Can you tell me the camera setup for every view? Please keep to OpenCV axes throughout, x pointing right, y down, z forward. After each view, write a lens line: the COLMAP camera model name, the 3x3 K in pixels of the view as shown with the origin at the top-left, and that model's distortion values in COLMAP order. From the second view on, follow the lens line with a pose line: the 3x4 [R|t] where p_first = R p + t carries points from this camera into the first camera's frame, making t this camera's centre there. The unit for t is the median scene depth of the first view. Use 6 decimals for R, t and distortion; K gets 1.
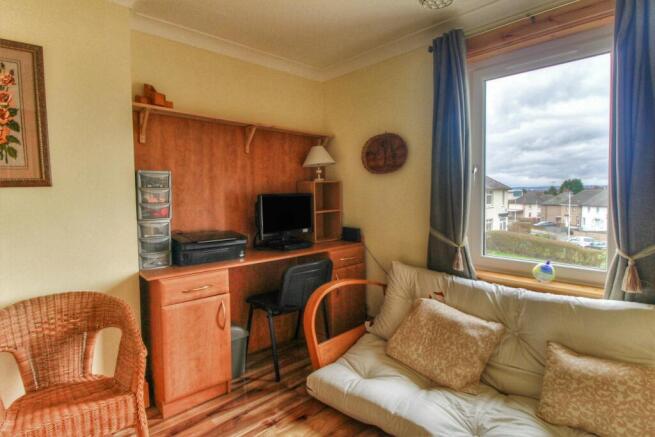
lens RADIAL K [[346.3, 0, 340.7], [0, 346.3, 216.5], [0, 0, 1]] dist [-0.004080, -0.001960]
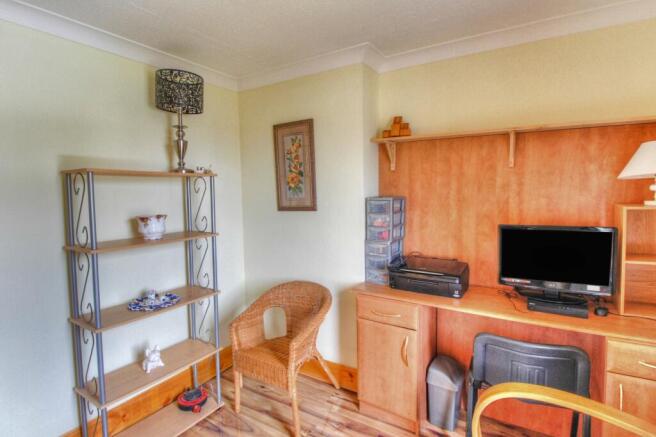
lens RADIAL K [[346.8, 0, 341.2], [0, 346.8, 216.5], [0, 0, 1]] dist [-0.004080, -0.001960]
pose [[0.229868, 0.092625, -0.968804, 0.474984], [-0.055154, 0.995101, 0.082053, -0.141648], [0.971658, 0.034572, 0.233851, 0.556237]]
